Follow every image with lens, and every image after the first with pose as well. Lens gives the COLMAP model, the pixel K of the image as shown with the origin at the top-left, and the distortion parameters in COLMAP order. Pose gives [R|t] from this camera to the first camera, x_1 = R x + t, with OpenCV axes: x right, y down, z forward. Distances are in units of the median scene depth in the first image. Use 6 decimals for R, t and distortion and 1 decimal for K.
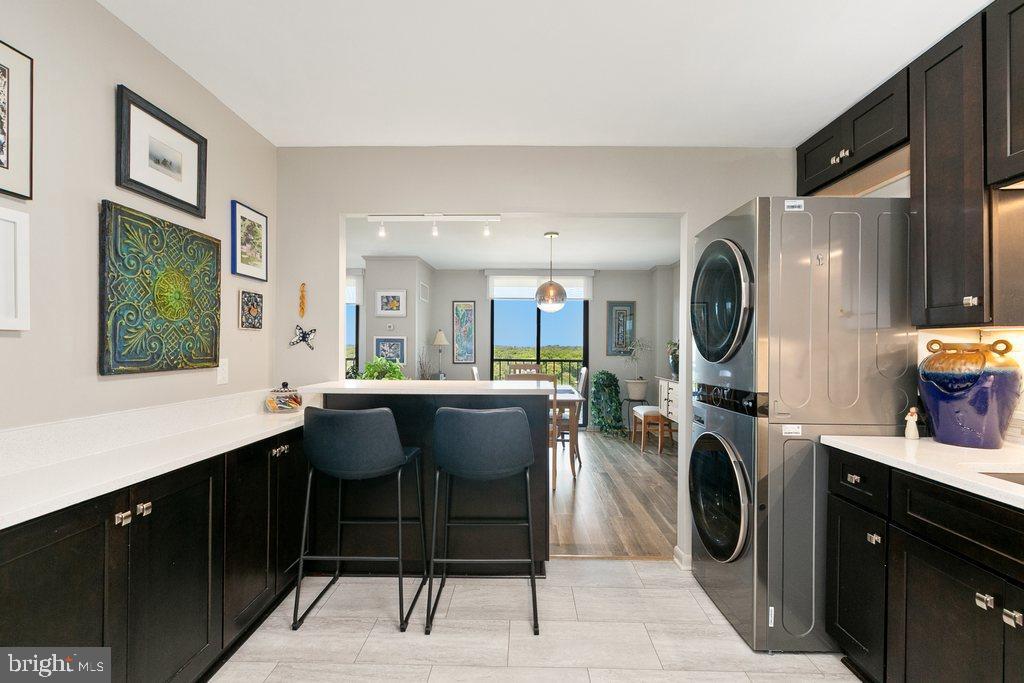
lens RADIAL K [[463.8, 0, 515.9], [0, 463.8, 347.3], [0, 0, 1]] dist [0.010884, -0.003035]
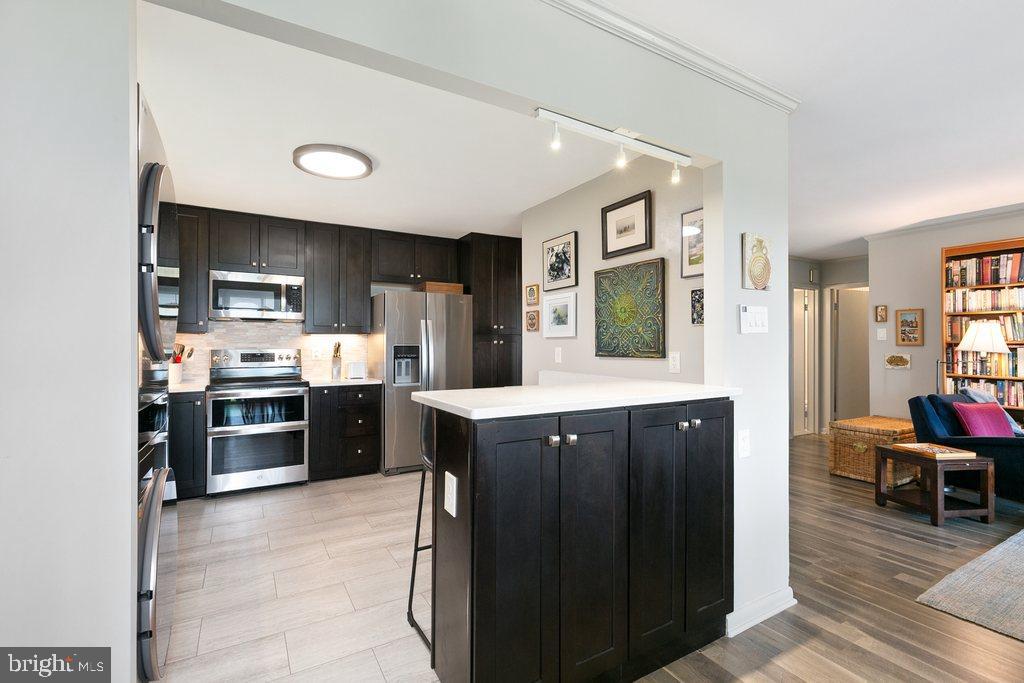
lens RADIAL K [[463.8, 0, 508.0], [0, 463.8, 340.5], [0, 0, 1]] dist [0.010884, -0.003035]
pose [[-0.858154, -0.010564, -0.513284, 0.312457], [-0.005398, 0.999919, -0.011554, 0.010038], [0.513364, -0.007145, -0.858141, 1.589506]]
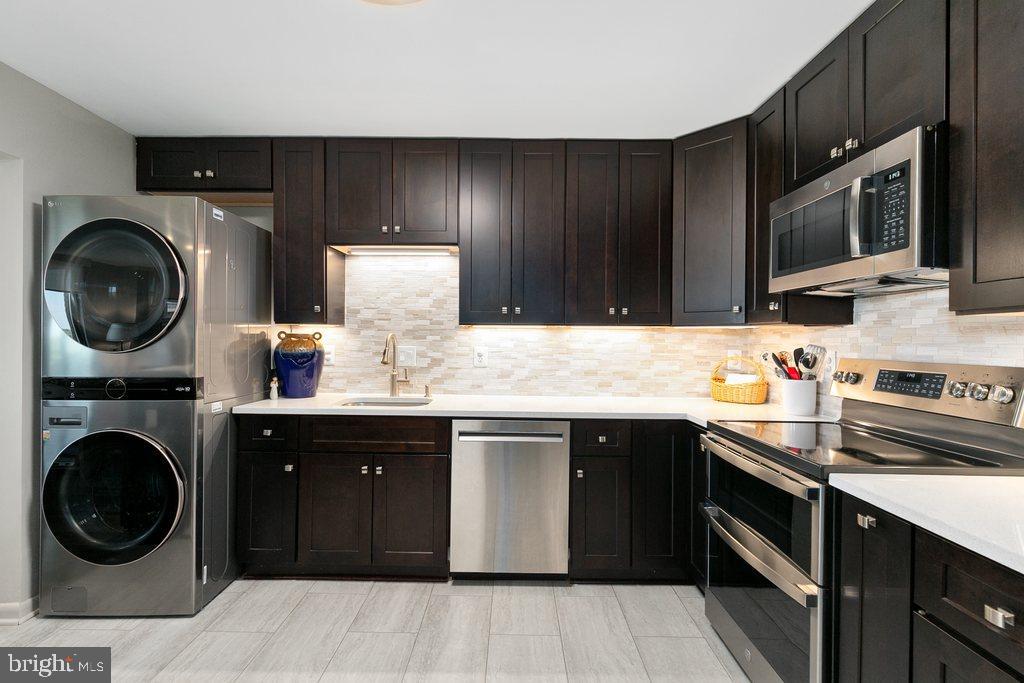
lens RADIAL K [[463.8, 0, 506.2], [0, 463.8, 338.4], [0, 0, 1]] dist [0.010884, -0.003035]
pose [[-0.003538, -0.005134, 0.999981, -0.432958], [-0.008259, 0.999953, 0.005105, -0.004218], [-0.999960, -0.008241, -0.003580, 0.210606]]
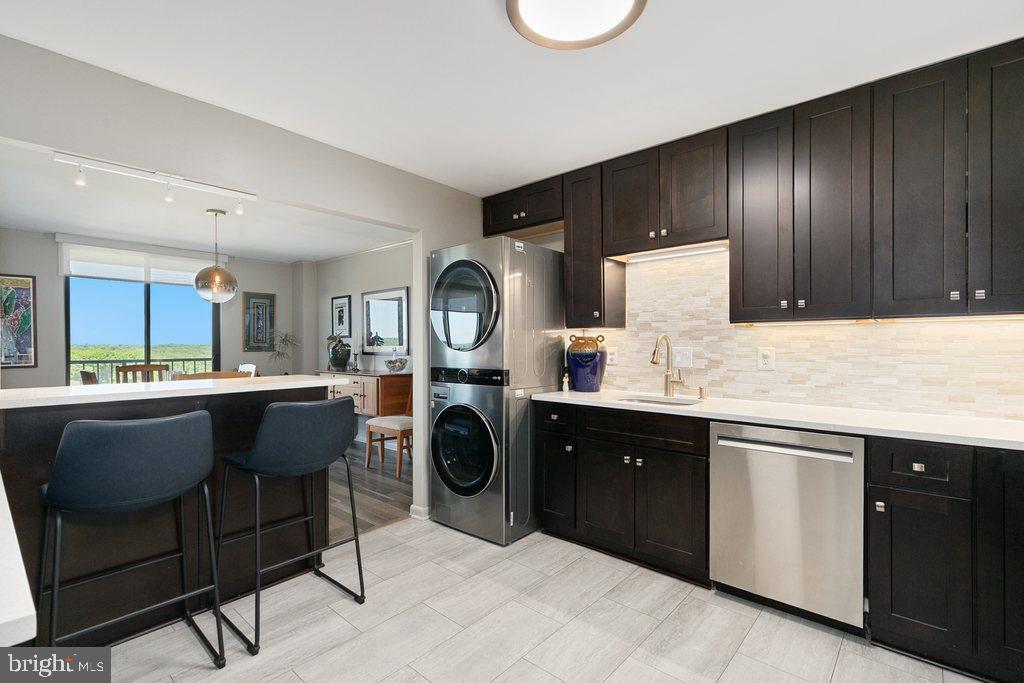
lens RADIAL K [[463.8, 0, 508.3], [0, 463.8, 347.0], [0, 0, 1]] dist [0.010884, -0.003035]
pose [[0.651329, -0.011876, 0.758703, -0.437975], [0.006533, 0.999928, 0.010043, 0.008189], [-0.758768, -0.001585, 0.651359, 0.027840]]
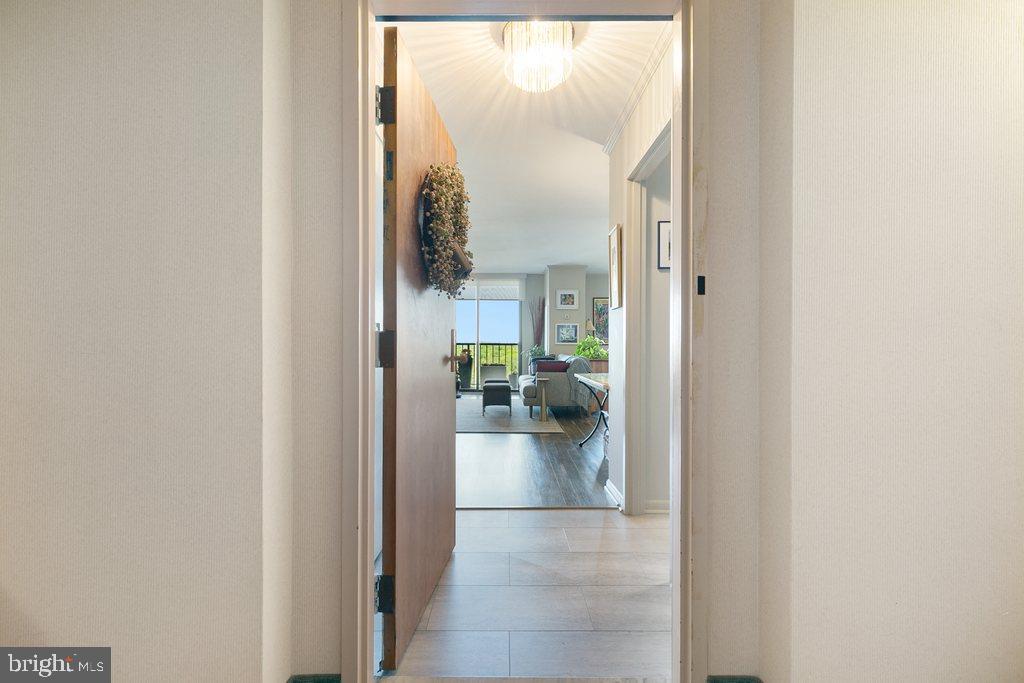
lens RADIAL K [[463.8, 0, 508.3], [0, 463.8, 342.2], [0, 0, 1]] dist [0.010884, -0.003035]
pose [[0.999891, -0.002633, 0.014511, -1.103873], [0.002657, 0.999995, -0.001643, 0.080533], [-0.014506, 0.001681, 0.999893, -0.897585]]
